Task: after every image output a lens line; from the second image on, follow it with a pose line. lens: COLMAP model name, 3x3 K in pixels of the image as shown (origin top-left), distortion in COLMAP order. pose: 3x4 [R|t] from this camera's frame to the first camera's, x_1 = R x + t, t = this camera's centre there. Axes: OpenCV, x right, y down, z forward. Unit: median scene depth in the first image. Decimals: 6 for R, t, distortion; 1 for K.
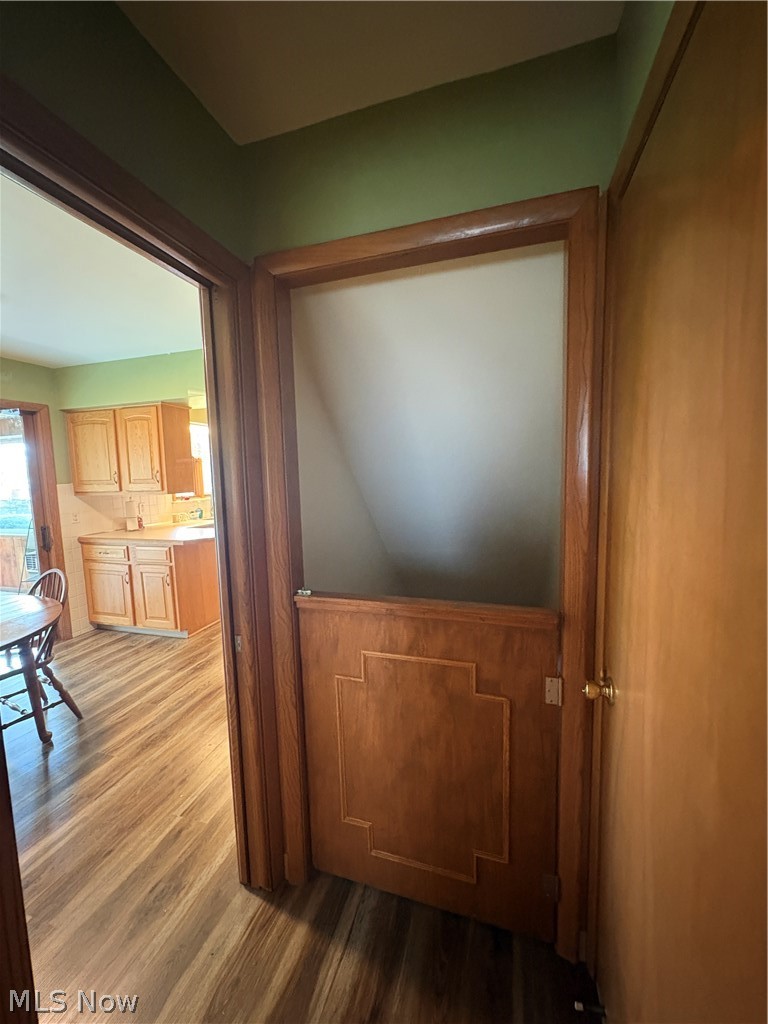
lens RADIAL K [[406.5, 0, 384.0], [0, 406.5, 512.0], [0, 0, 1]] dist [-0.000995, 0.000439]
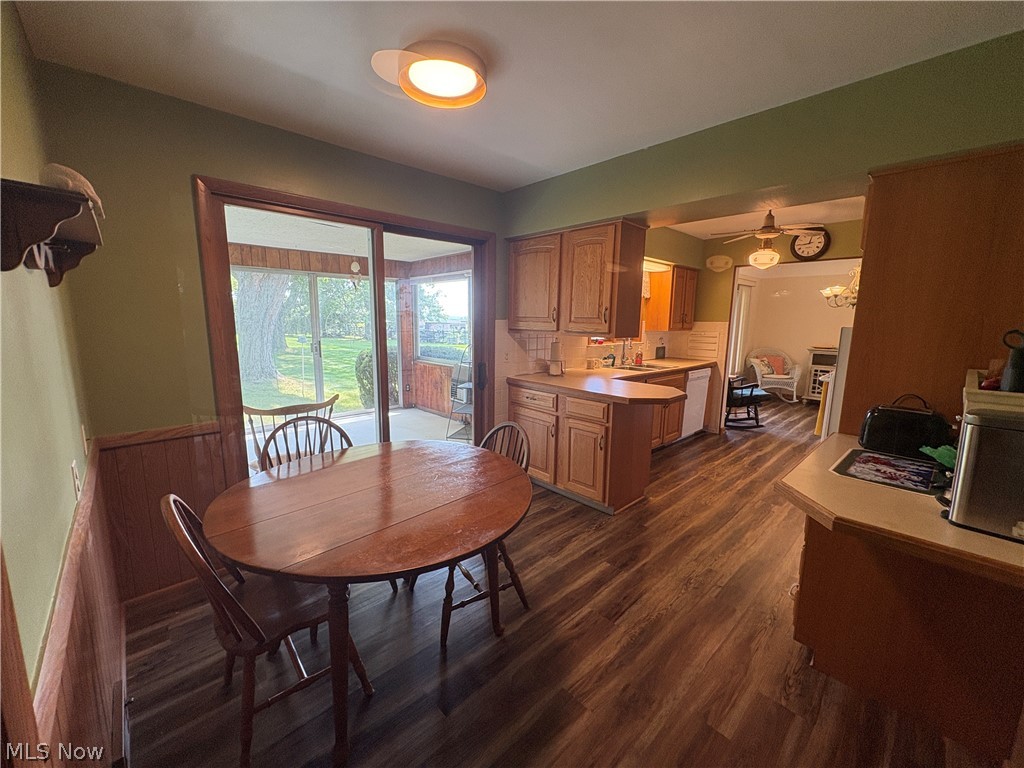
lens RADIAL K [[406.5, 0, 512.0], [0, 406.5, 384.0], [0, 0, 1]] dist [-0.000995, 0.000439]
pose [[0.862377, 0.117839, -0.492361, -0.294647], [-0.085043, 0.992433, 0.088570, -0.007632], [0.499072, -0.034509, 0.865873, 0.202343]]
